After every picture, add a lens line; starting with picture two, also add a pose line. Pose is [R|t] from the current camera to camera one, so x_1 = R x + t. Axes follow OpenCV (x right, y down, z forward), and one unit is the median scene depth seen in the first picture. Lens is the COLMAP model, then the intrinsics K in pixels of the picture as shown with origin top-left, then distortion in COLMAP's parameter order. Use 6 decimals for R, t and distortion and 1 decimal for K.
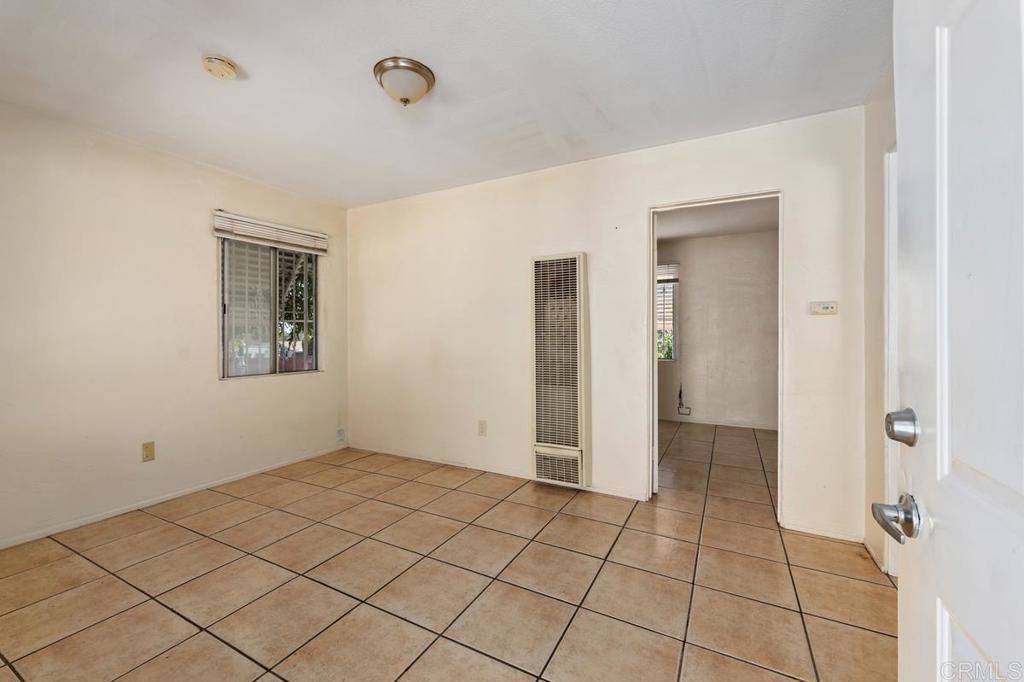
lens RADIAL K [[423.0, 0, 509.2], [0, 423.0, 339.7], [0, 0, 1]] dist [0.000567, -0.000323]
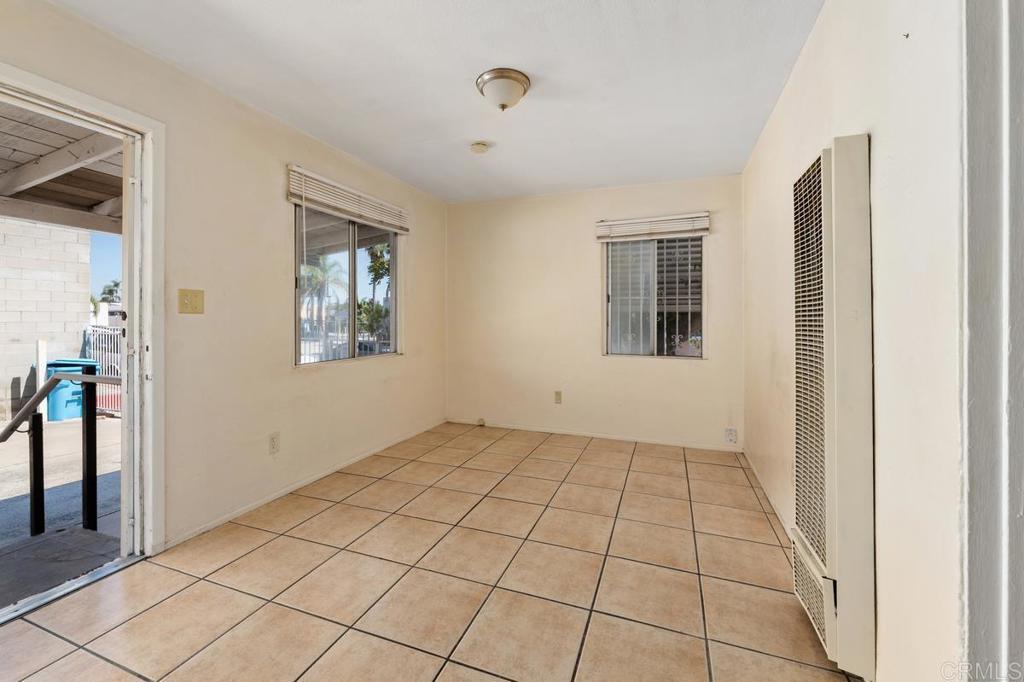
lens RADIAL K [[423.0, 0, 503.2], [0, 423.0, 322.0], [0, 0, 1]] dist [0.000567, -0.000323]
pose [[0.112707, 0.011621, -0.993560, 0.538975], [-0.017161, 0.999805, 0.009747, -0.011415], [0.993480, 0.015952, 0.112885, 0.559191]]
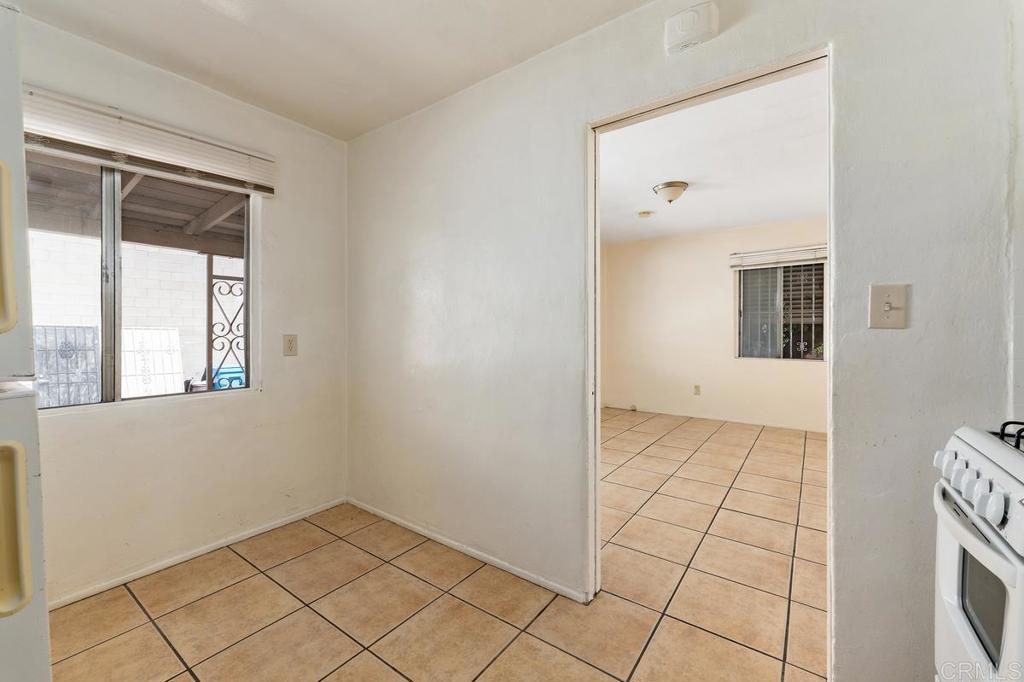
lens RADIAL K [[423.0, 0, 506.8], [0, 423.0, 335.0], [0, 0, 1]] dist [0.000567, -0.000323]
pose [[-0.145838, 0.017303, -0.989157, 1.061049], [-0.011112, 0.999755, 0.019127, -0.012545], [0.989246, 0.013781, -0.145610, 0.362881]]
